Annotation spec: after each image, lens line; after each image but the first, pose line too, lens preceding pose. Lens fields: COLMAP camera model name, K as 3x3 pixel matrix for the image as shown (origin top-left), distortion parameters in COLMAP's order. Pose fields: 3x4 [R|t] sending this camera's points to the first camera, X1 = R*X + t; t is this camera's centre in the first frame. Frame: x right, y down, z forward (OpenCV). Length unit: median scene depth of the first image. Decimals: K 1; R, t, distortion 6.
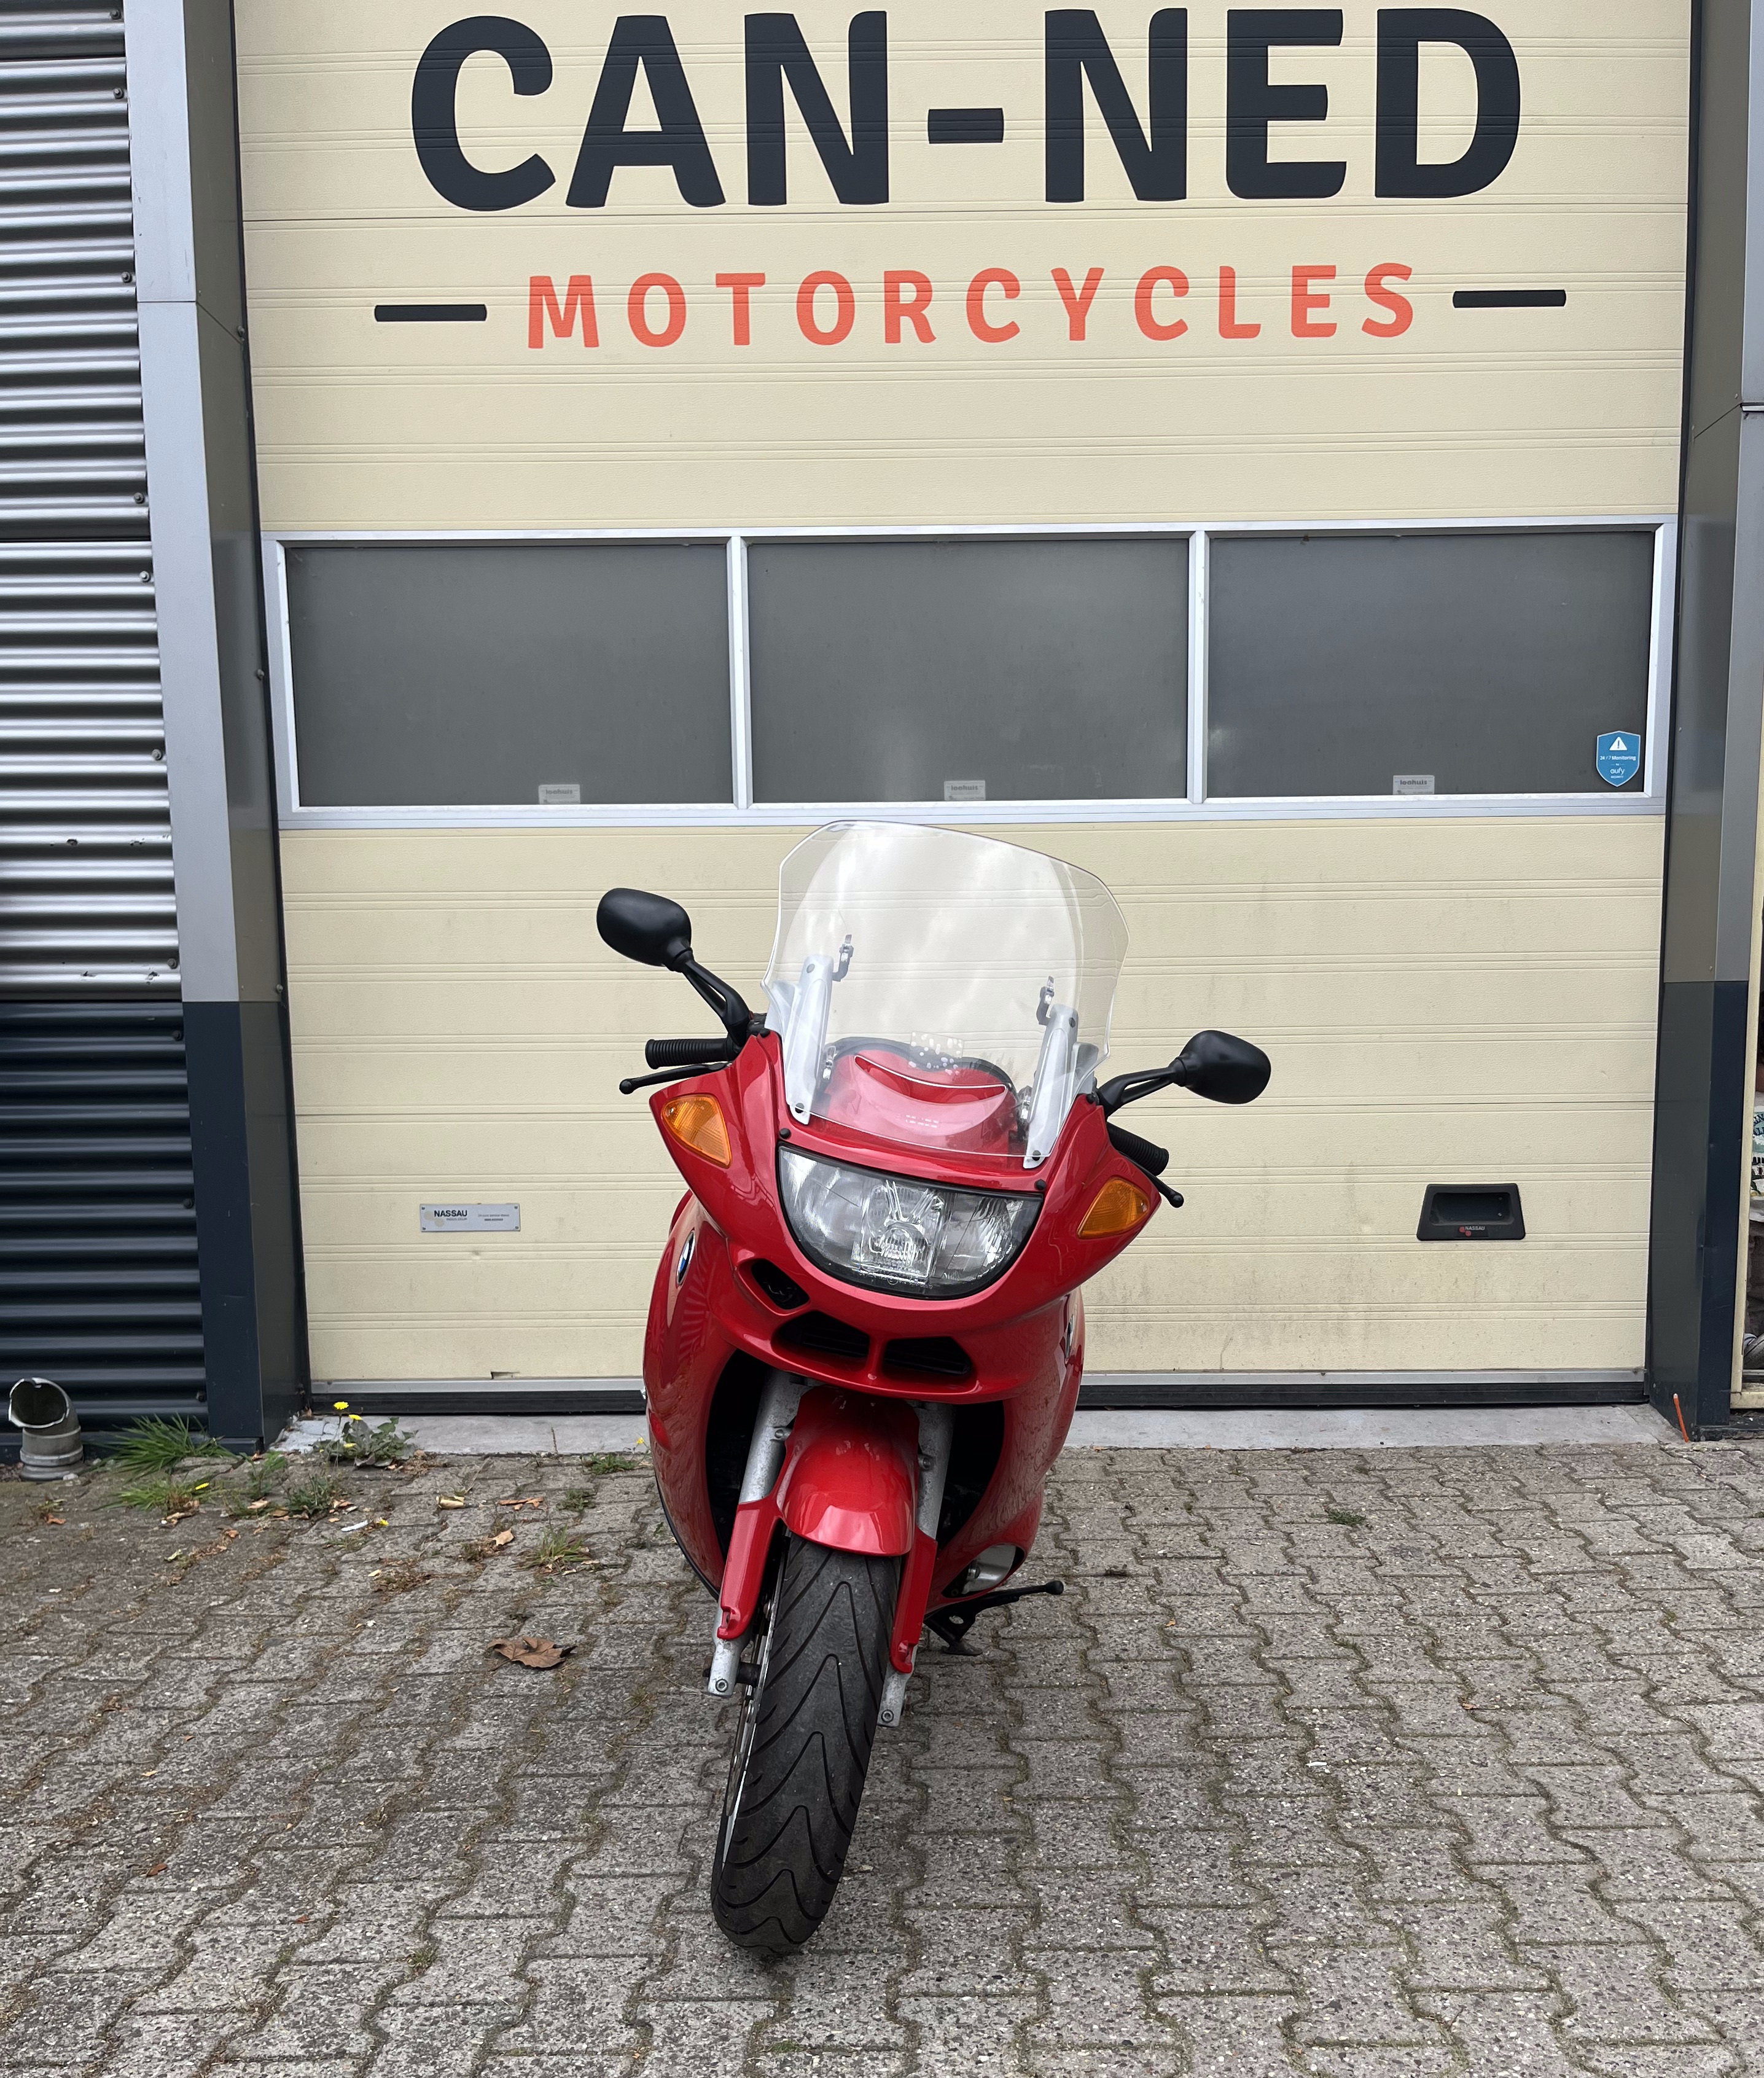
lens RADIAL K [[1908.4, 0, 959.2], [0, 1908.4, 1255.8], [0, 0, 1]] dist [0.044071, -0.048829]
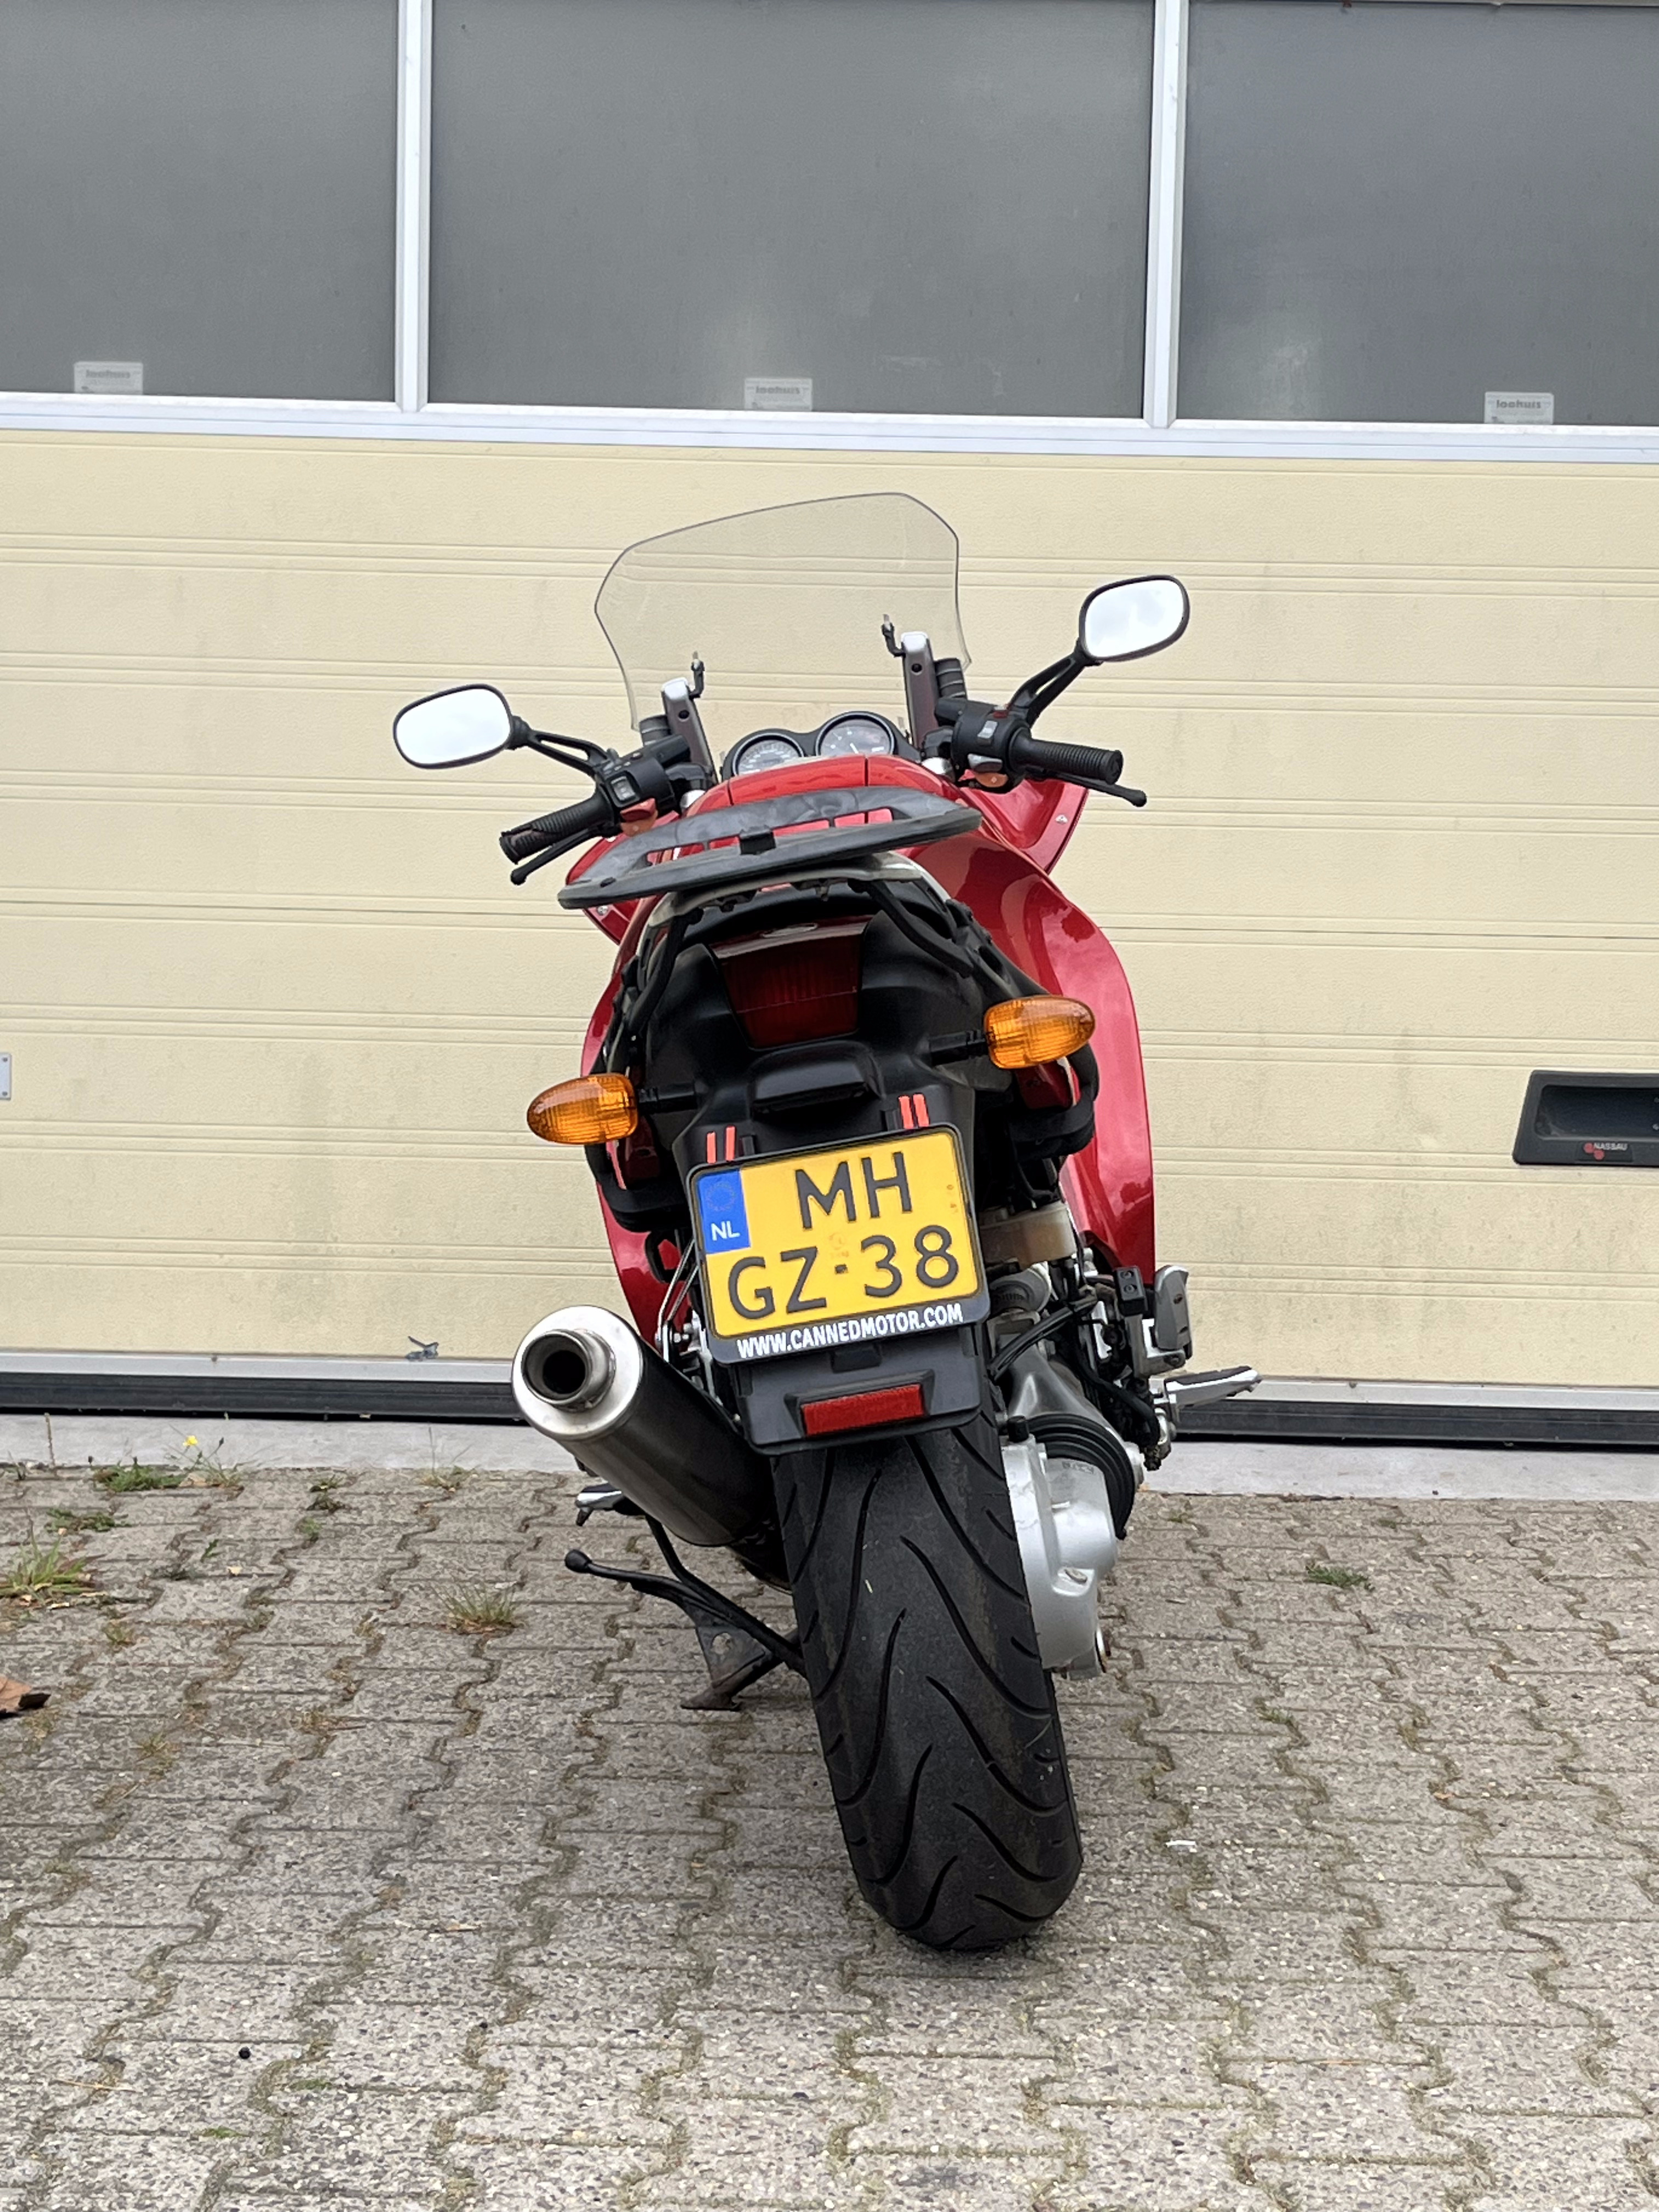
lens RADIAL K [[3614.1, 0, 850.3], [0, 3614.1, 1106.4], [0, 0, 1]] dist [0.088009, -0.148564]
pose [[0.999455, 0.032655, -0.004850, 0.046837], [-0.032885, 0.997694, -0.059378, 0.059736], [0.002900, 0.059505, 0.998224, -0.160843]]
